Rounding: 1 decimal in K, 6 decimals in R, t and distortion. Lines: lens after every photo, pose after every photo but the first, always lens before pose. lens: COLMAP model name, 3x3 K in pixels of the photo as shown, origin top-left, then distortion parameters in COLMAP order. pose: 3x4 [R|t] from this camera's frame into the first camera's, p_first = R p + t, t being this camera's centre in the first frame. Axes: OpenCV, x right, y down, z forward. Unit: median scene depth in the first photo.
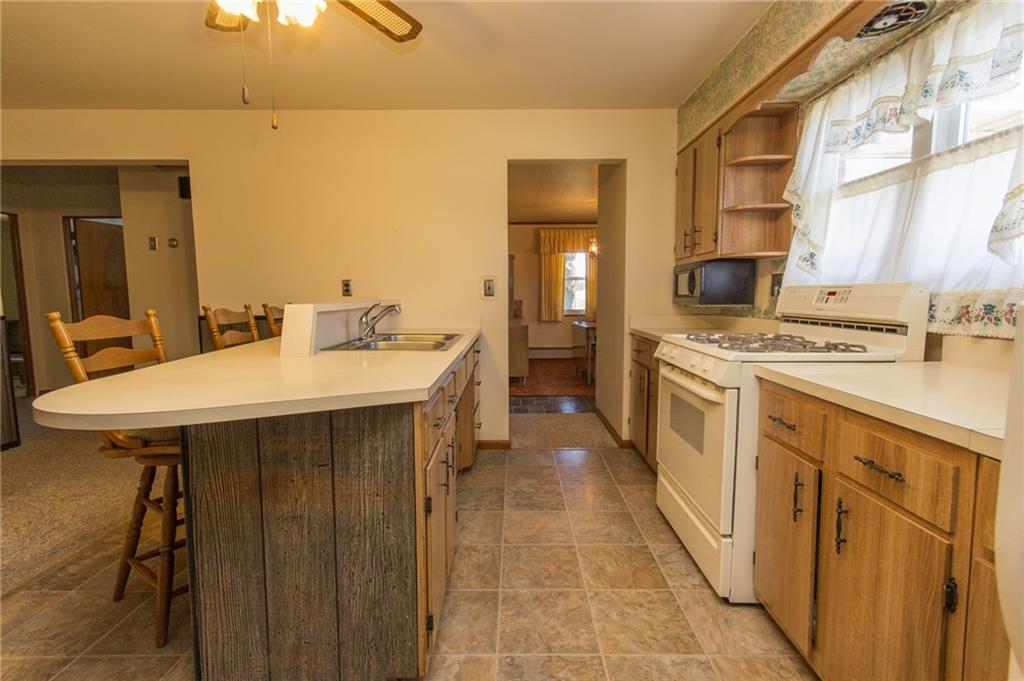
lens RADIAL K [[476.3, 0, 511.2], [0, 476.3, 342.1], [0, 0, 1]] dist [0.008191, -0.000809]
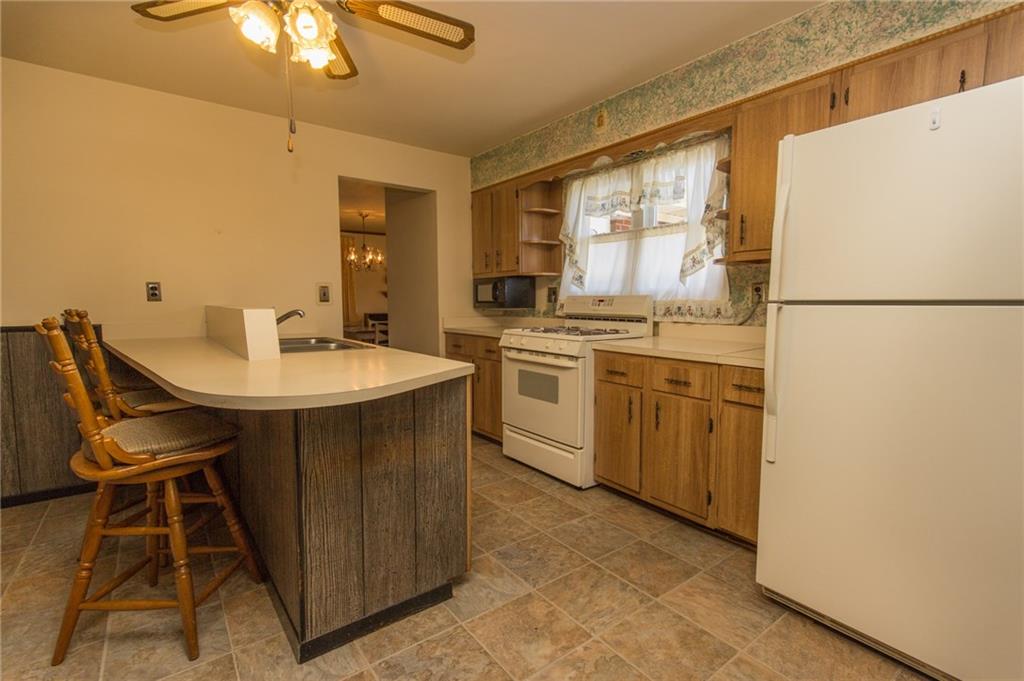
lens RADIAL K [[476.3, 0, 516.2], [0, 476.3, 340.2], [0, 0, 1]] dist [0.008191, -0.000809]
pose [[0.793089, -0.046759, 0.607309, -0.677591], [0.056178, 0.998415, 0.003508, 0.016742], [-0.606510, 0.031335, 0.794458, -0.172252]]
